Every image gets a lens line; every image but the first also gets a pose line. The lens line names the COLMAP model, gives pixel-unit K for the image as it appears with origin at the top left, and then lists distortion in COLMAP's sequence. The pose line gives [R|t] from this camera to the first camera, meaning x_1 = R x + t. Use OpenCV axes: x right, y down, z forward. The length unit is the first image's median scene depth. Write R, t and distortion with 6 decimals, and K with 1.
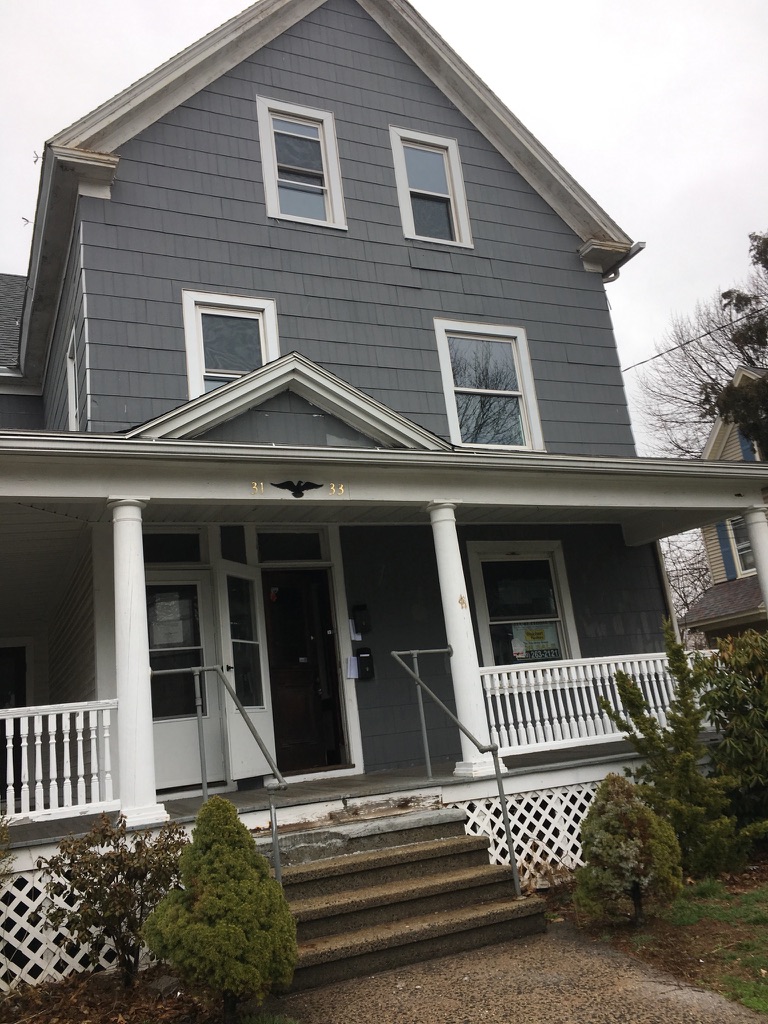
lens RADIAL K [[876.4, 0, 383.3], [0, 876.4, 470.4], [0, 0, 1]] dist [0.024430, 0.005361]
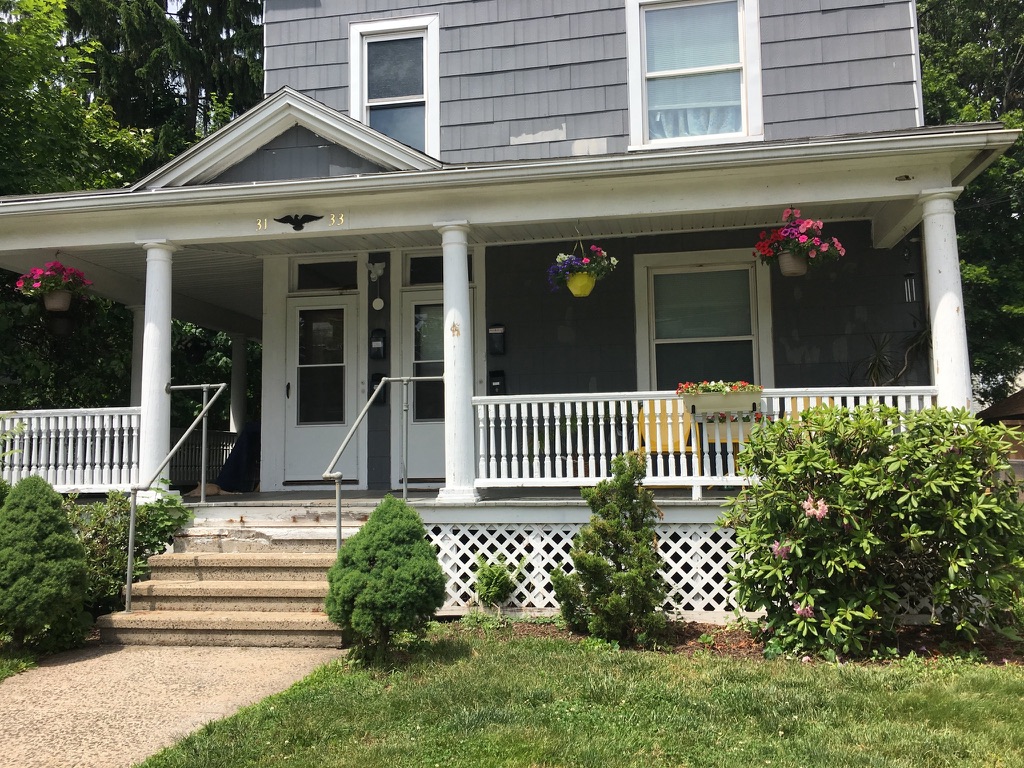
lens RADIAL K [[824.5, 0, 512.0], [0, 824.5, 384.0], [0, 0, 1]] dist [-0.006853, 0.001832]
pose [[0.826079, 0.049625, -0.561366, 0.668818], [0.091101, 0.971255, 0.219919, 0.015103], [0.556143, -0.232811, 0.797812, 0.311006]]
